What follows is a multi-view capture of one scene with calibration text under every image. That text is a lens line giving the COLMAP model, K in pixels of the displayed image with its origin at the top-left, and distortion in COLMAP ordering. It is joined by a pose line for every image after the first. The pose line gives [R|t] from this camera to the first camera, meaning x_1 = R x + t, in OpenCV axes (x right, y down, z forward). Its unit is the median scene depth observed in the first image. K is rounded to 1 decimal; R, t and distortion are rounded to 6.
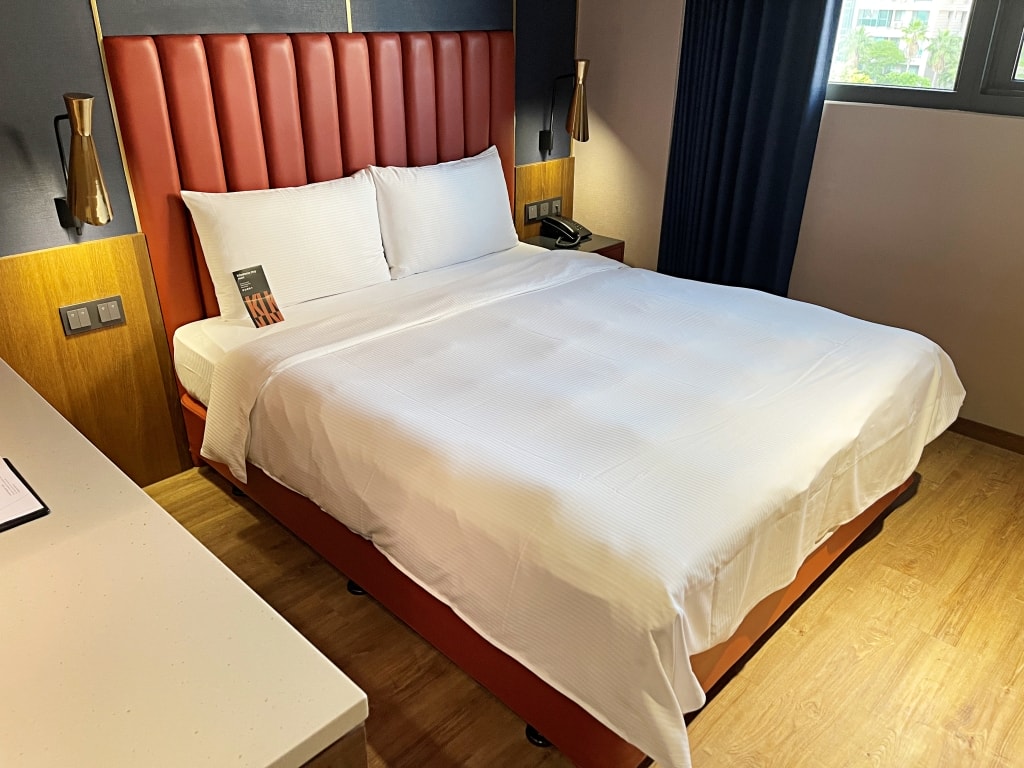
lens RADIAL K [[776.9, 0, 510.7], [0, 776.9, 390.4], [0, 0, 1]] dist [0.046615, -0.046559]
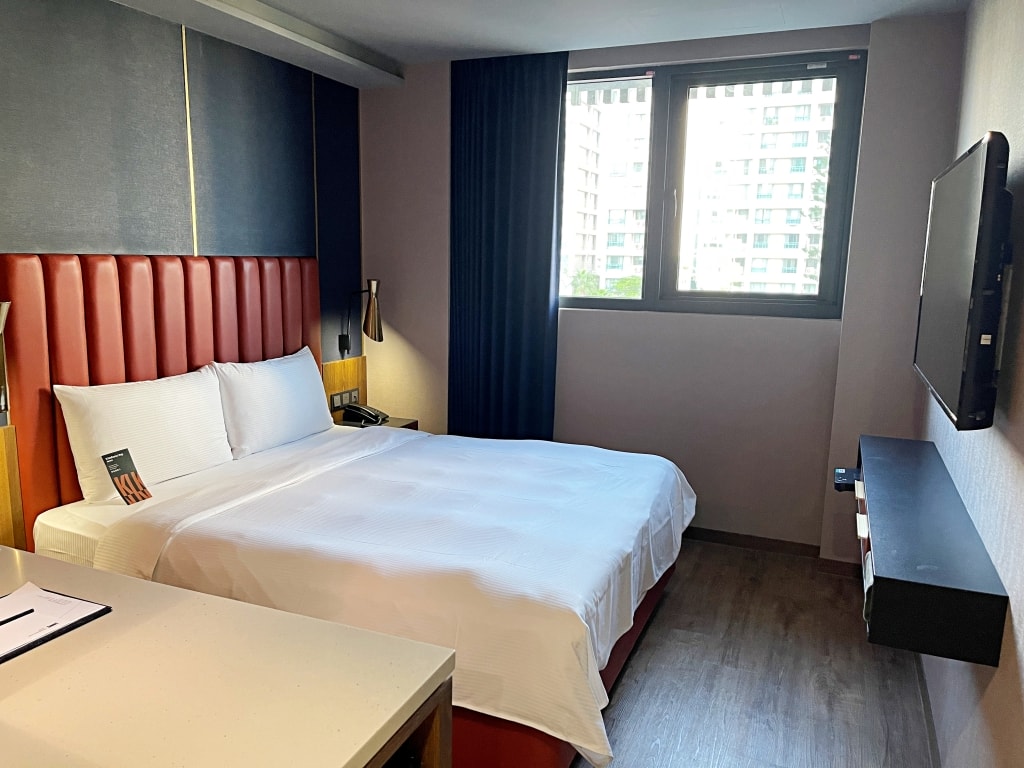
lens RADIAL K [[776.9, 0, 510.0], [0, 776.9, 381.2], [0, 0, 1]] dist [0.046615, -0.046559]
pose [[0.929172, -0.044725, 0.366932, -0.216944], [0.146425, 0.955986, -0.254263, 0.104185], [-0.339410, 0.289982, 0.894825, -0.182224]]
